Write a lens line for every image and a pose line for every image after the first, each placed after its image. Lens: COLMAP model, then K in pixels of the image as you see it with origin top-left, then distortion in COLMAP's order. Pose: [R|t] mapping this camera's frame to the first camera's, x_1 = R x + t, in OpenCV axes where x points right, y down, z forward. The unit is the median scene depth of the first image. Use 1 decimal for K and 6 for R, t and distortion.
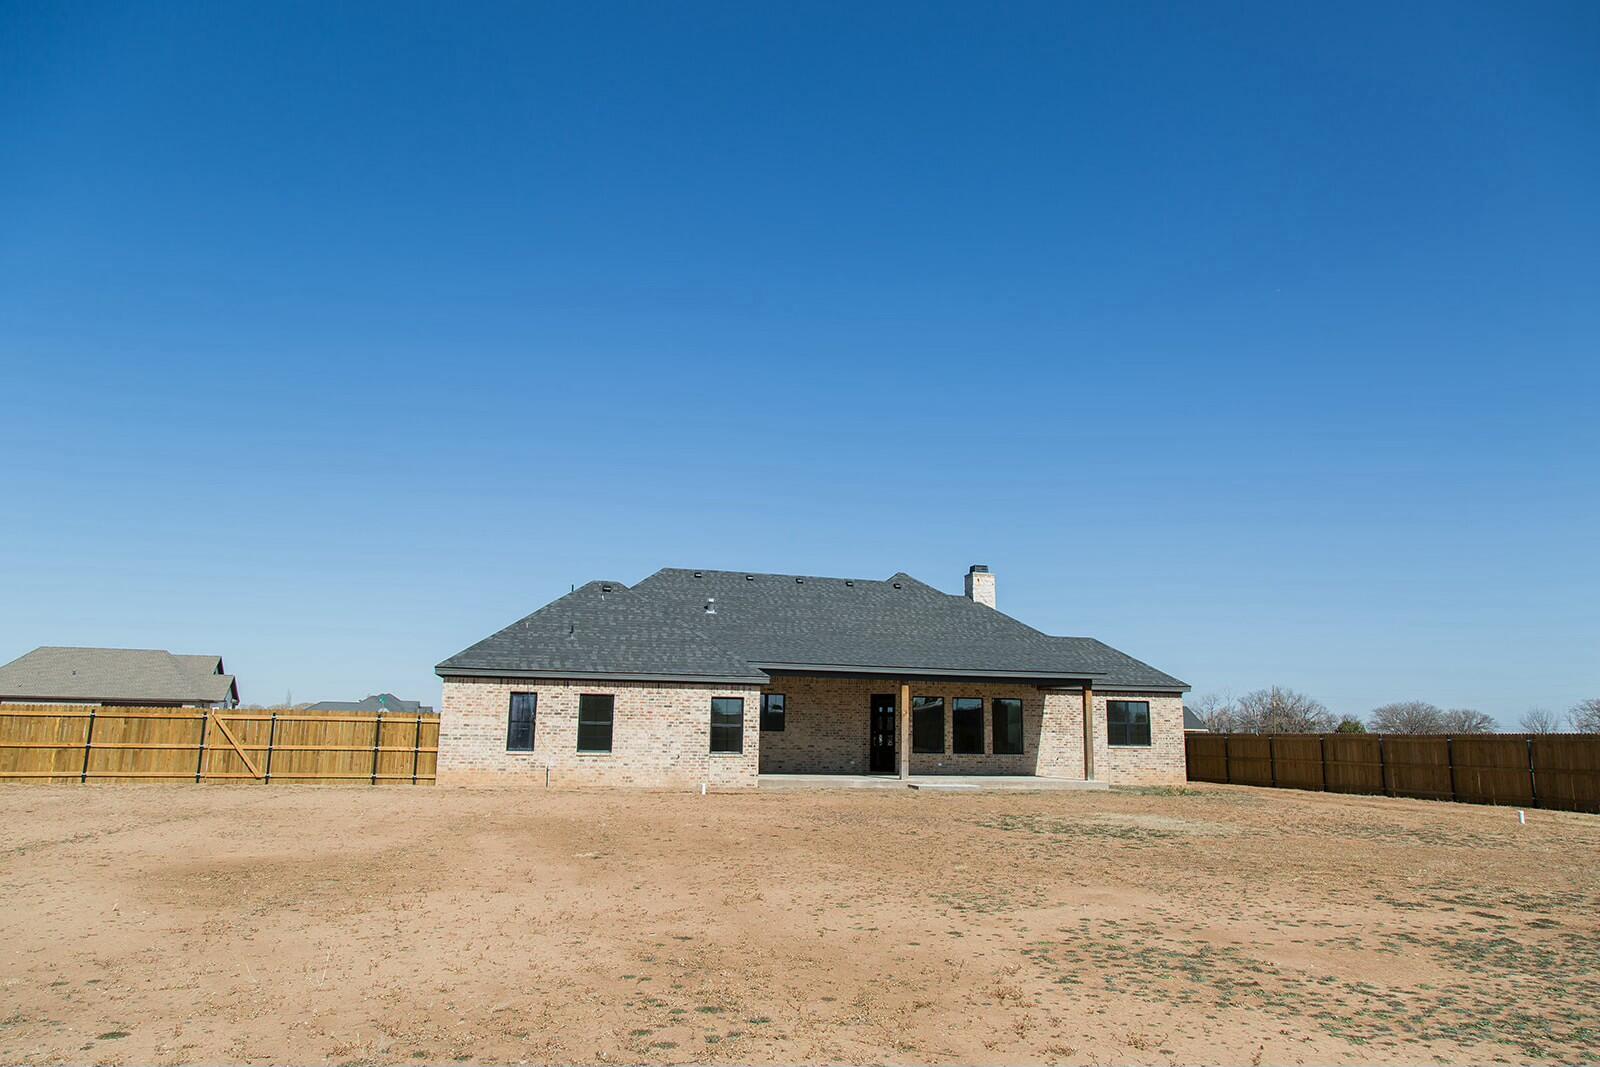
lens RADIAL K [[1078.0, 0, 800.0], [0, 1078.0, 533.5], [0, 0, 1]] dist [0.006219, 0.002129]
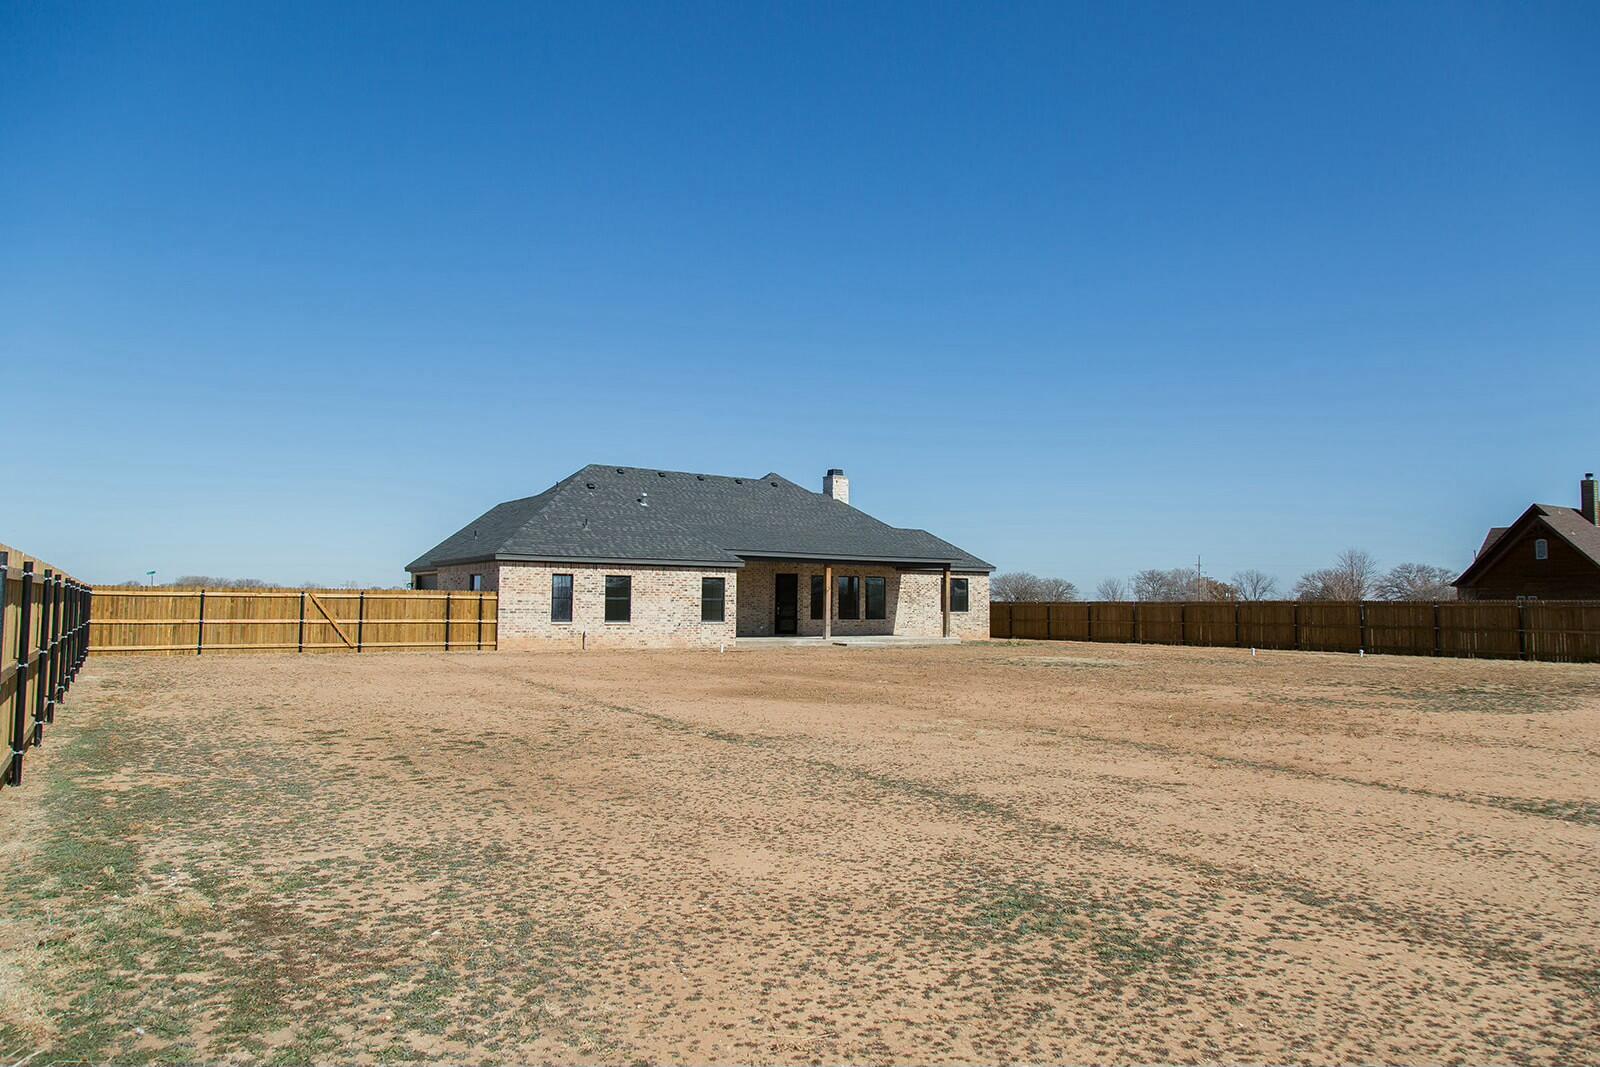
lens RADIAL K [[1049.7, 0, 806.8], [0, 1049.7, 532.9], [0, 0, 1]] dist [0.005010, 0.003298]
pose [[0.946314, 0.013256, 0.322976, -0.360083], [-0.051317, 0.992648, 0.109616, -0.040259], [-0.319149, -0.120305, 0.940038, -0.182778]]
